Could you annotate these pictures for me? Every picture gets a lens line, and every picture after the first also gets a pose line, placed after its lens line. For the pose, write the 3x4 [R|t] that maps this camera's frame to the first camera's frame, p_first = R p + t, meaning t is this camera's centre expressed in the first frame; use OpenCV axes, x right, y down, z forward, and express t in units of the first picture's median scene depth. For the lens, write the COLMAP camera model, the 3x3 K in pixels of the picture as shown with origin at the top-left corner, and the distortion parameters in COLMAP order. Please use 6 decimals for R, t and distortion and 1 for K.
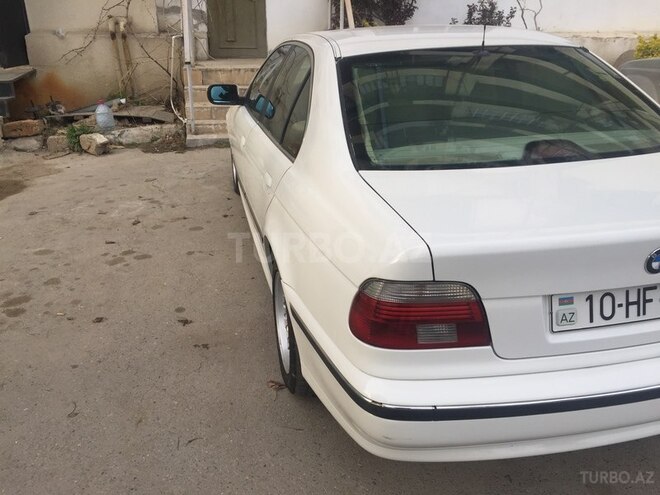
lens RADIAL K [[574.1, 0, 330.0], [0, 574.1, 247.5], [0, 0, 1]] dist [0.093674, -0.100904]
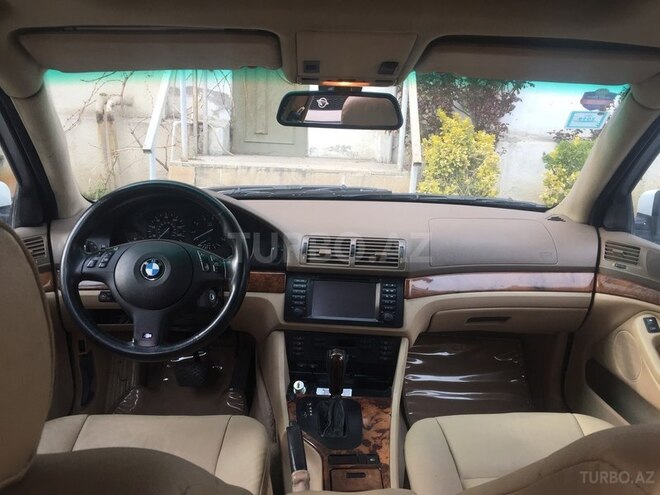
lens RADIAL K [[574.1, 0, 330.0], [0, 574.1, 247.5], [0, 0, 1]] dist [0.093674, -0.100904]
pose [[0.985067, 0.073984, -0.155465, 0.050838], [-0.100968, 0.979634, -0.173560, -0.100875], [0.139458, 0.186666, 0.972475, 0.350347]]
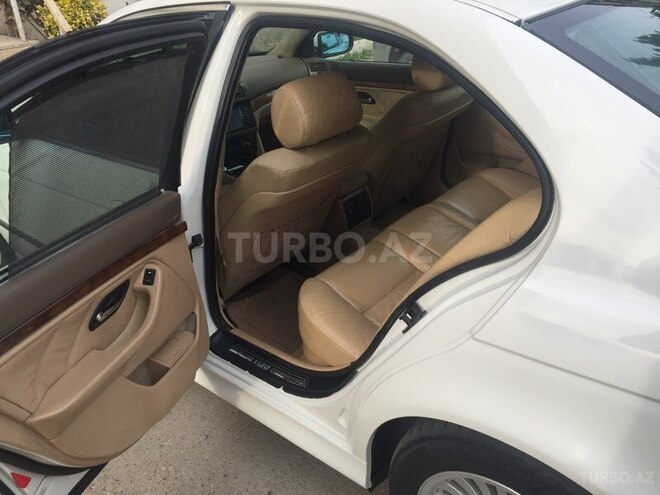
lens RADIAL K [[574.1, 0, 330.0], [0, 574.1, 247.5], [0, 0, 1]] dist [0.093674, -0.100904]
pose [[0.809529, -0.305080, 0.501586, -0.116066], [0.269668, 0.952142, 0.143894, -0.077266], [-0.521480, 0.018776, 0.853057, 0.201281]]
